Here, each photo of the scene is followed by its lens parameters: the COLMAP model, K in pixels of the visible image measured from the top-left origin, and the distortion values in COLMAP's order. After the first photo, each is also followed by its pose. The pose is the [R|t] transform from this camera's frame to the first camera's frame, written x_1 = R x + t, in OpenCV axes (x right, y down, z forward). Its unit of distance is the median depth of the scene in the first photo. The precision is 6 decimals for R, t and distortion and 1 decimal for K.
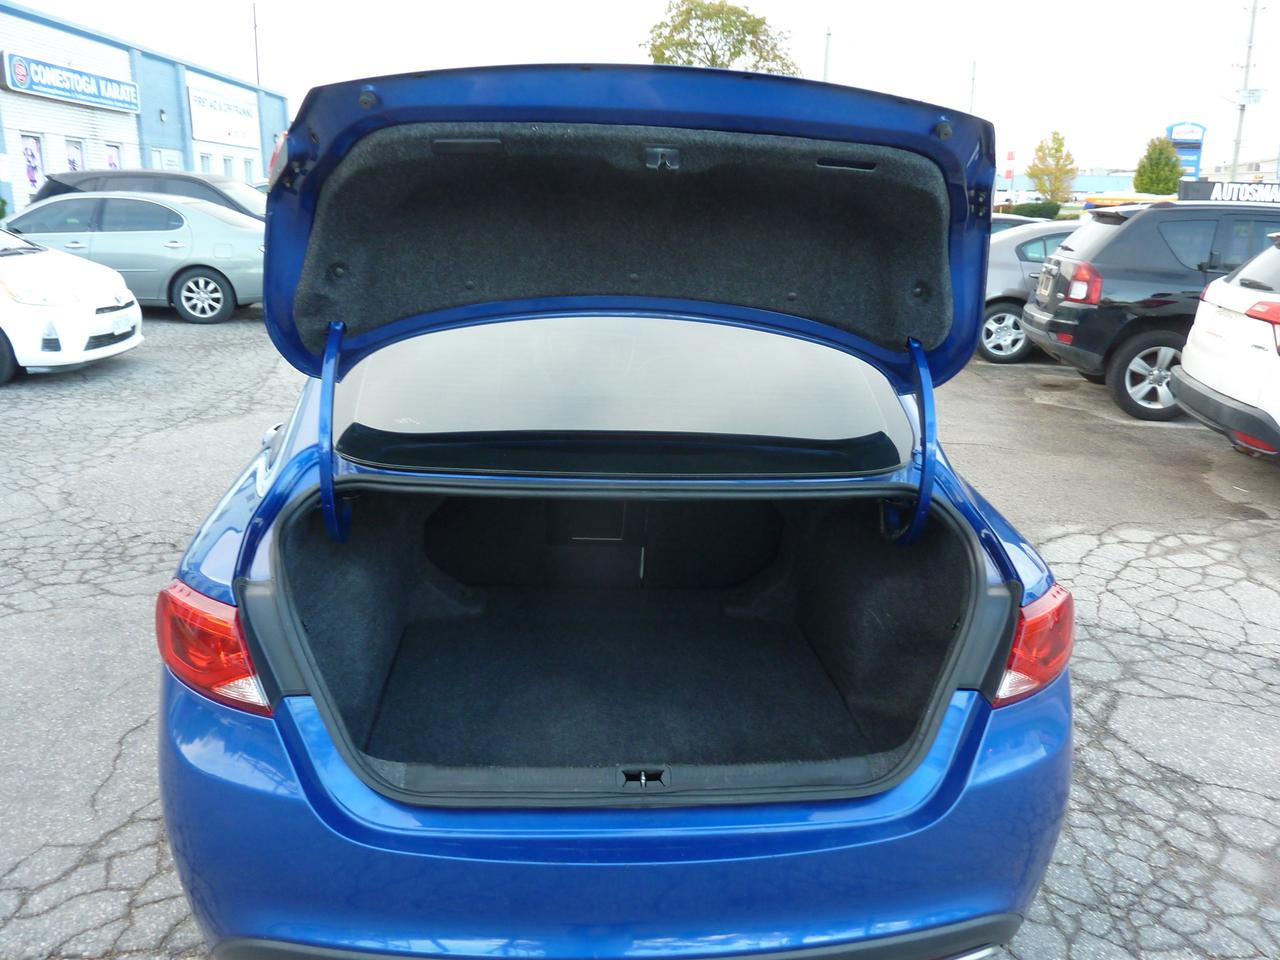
lens RADIAL K [[970.8, 0, 642.4], [0, 970.8, 478.5], [0, 0, 1]] dist [-0.034242, 0.000245]
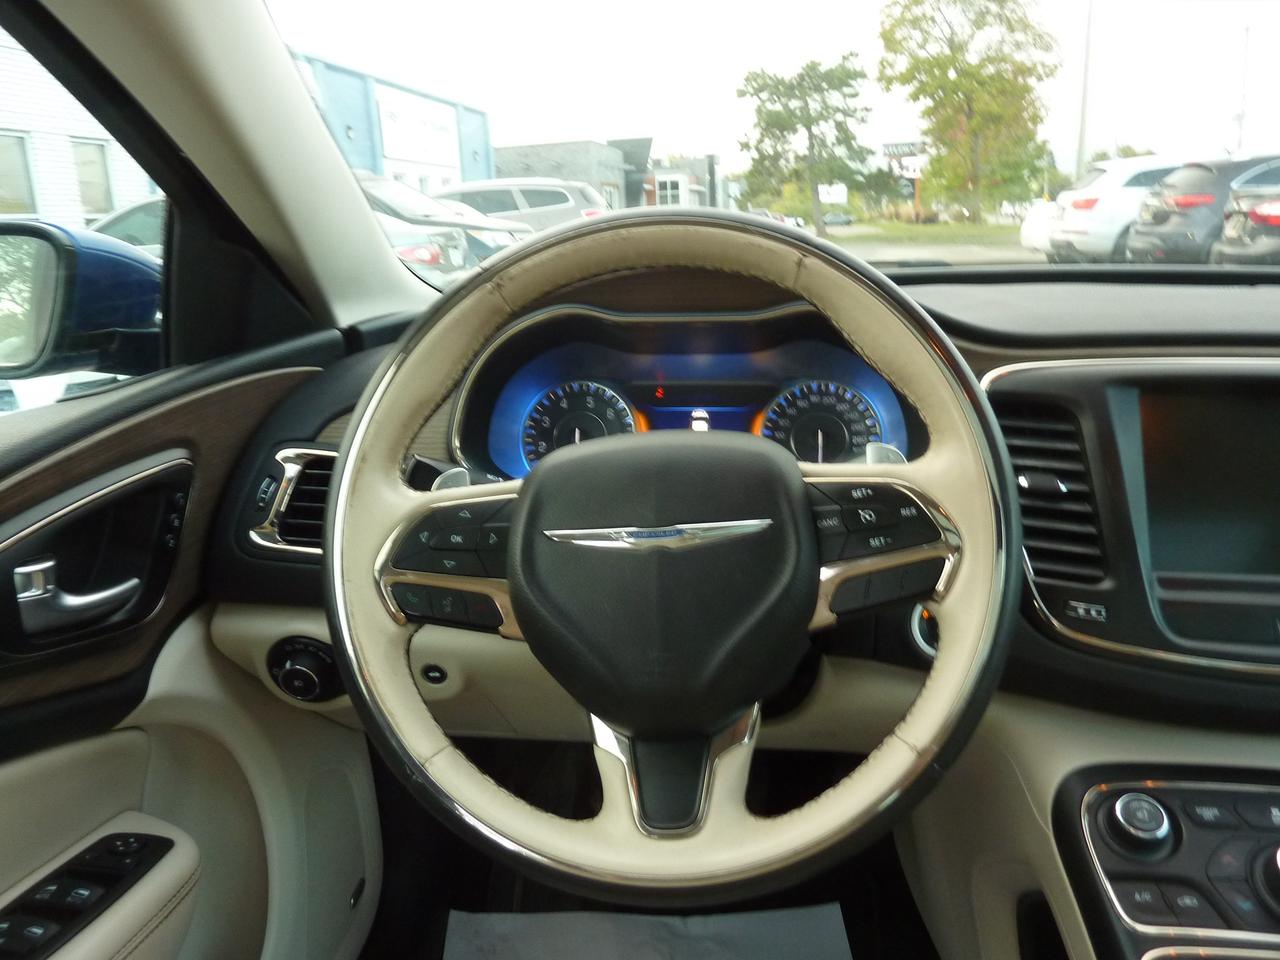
lens RADIAL K [[973.0, 0, 640.2], [0, 973.0, 472.8], [0, 0, 1]] dist [-0.026259, -0.004112]
pose [[0.974861, -0.008985, -0.222631, -0.110370], [0.003431, 0.999673, -0.025323, -0.125164], [0.222786, 0.023923, 0.974574, 0.788800]]
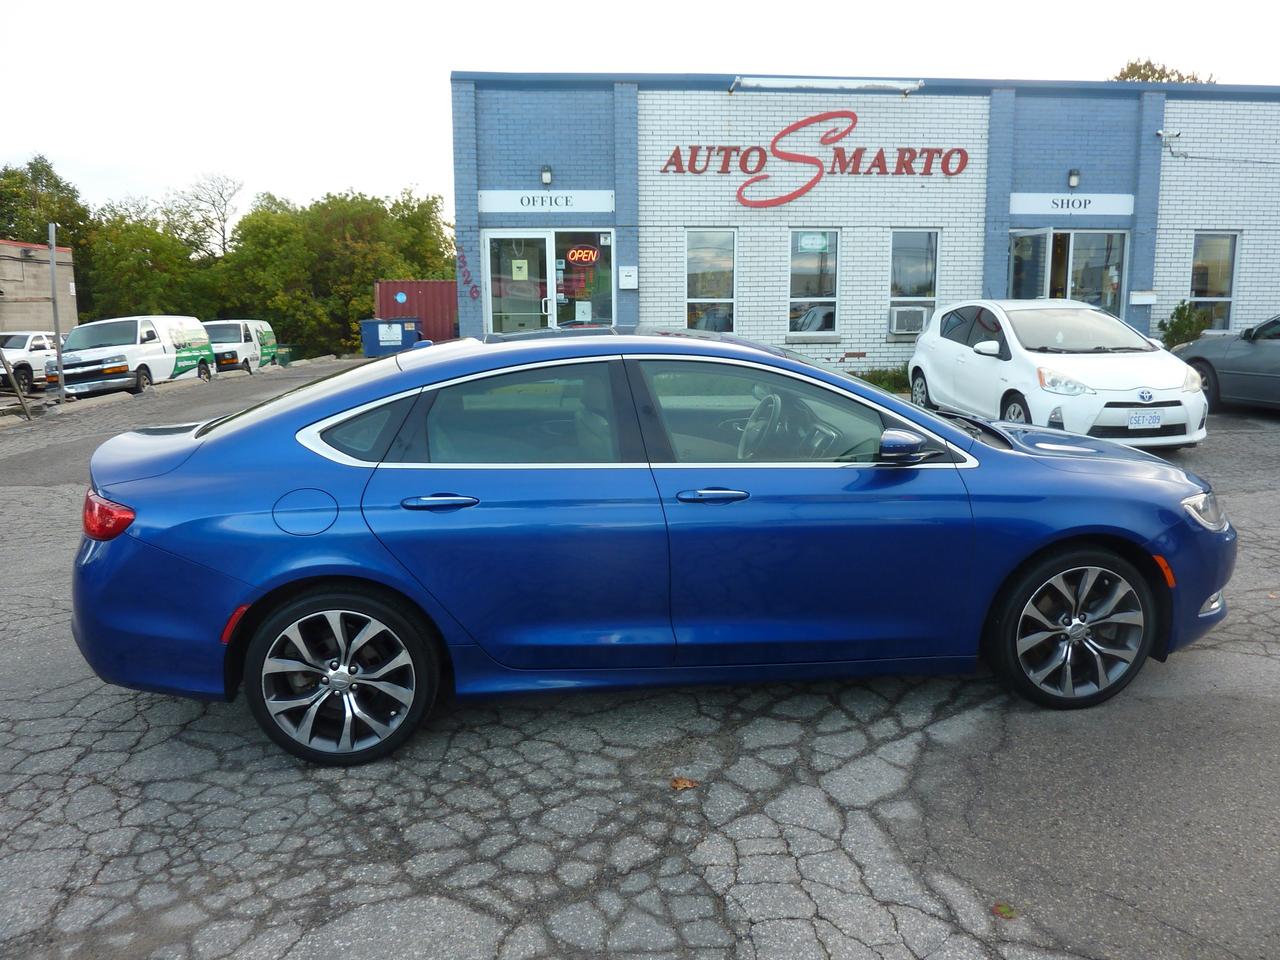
lens RADIAL K [[970.8, 0, 642.4], [0, 970.8, 478.5], [0, 0, 1]] dist [-0.034242, 0.000245]
pose [[0.028756, 0.152851, -0.987831, 0.911709], [-0.263374, 0.954478, 0.140023, -0.184346], [0.964265, 0.256143, 0.067704, 0.735147]]
